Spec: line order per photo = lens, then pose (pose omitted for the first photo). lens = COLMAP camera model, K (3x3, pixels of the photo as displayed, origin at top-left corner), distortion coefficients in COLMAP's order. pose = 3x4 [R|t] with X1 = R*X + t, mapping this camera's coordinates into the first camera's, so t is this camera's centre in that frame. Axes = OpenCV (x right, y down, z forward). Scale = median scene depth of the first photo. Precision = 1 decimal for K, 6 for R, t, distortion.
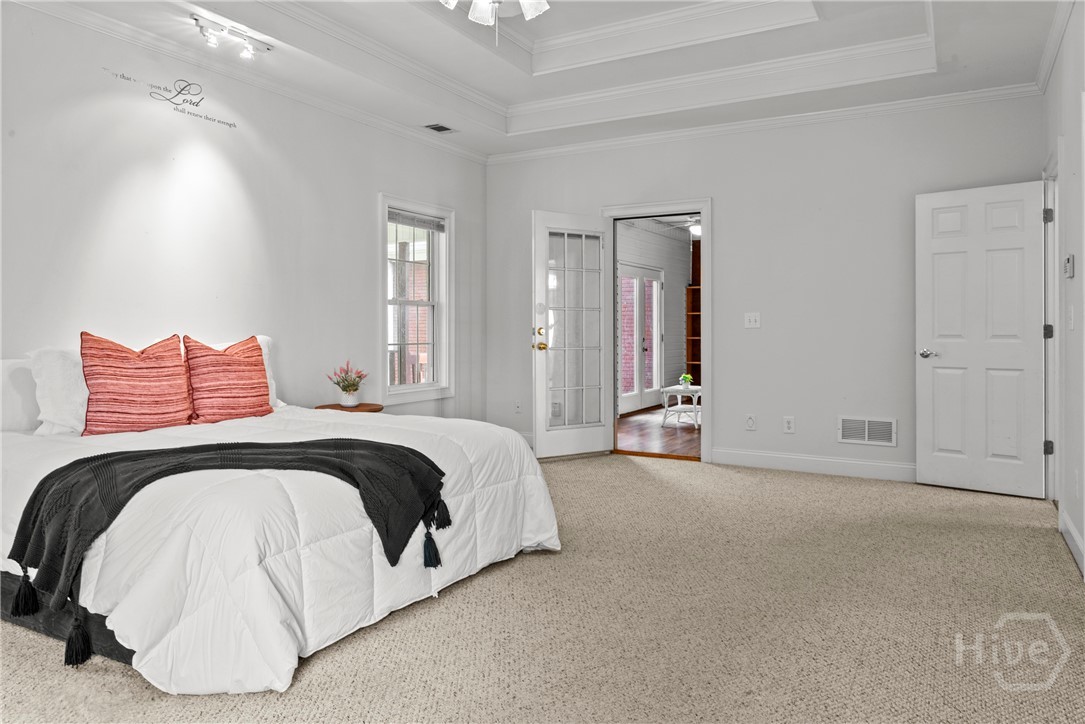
lens RADIAL K [[737.2, 0, 536.8], [0, 737.2, 320.8], [0, 0, 1]] dist [-0.002519, 0.000084]
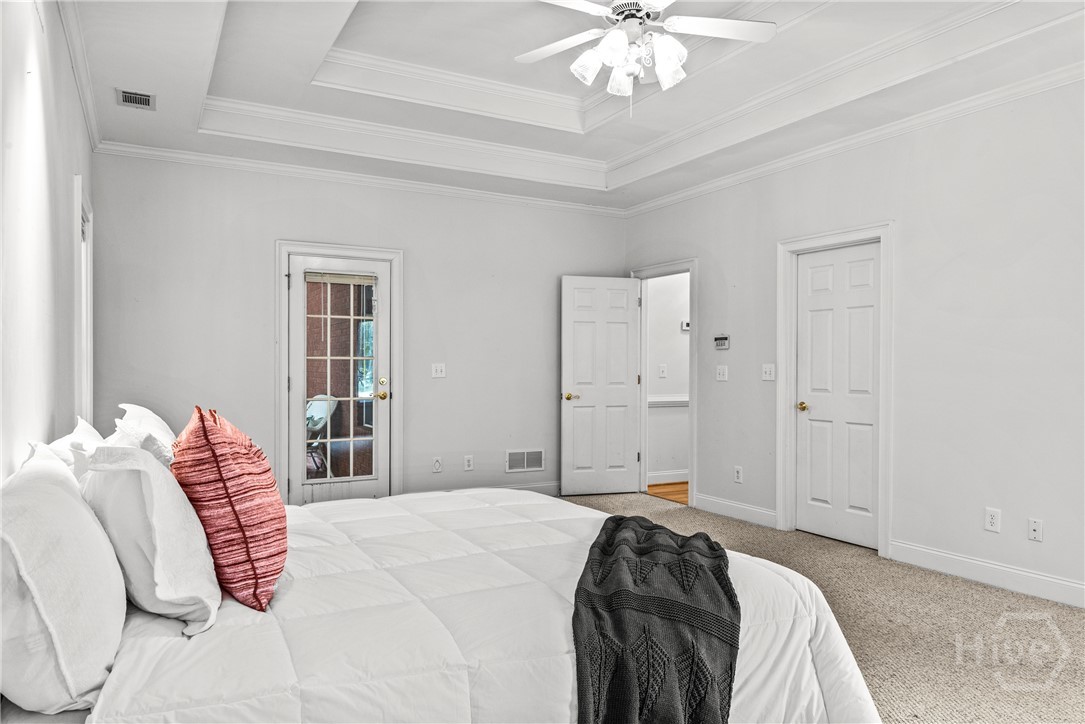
lens RADIAL K [[737.1, 0, 542.5], [0, 737.1, 362.0], [0, 0, 1]] dist [-0.001051, -0.000131]
pose [[0.526197, 0.006643, 0.850337, -0.599661], [-0.014242, 0.999898, 0.001002, -0.017695], [-0.850243, -0.012637, 0.526238, 0.333053]]
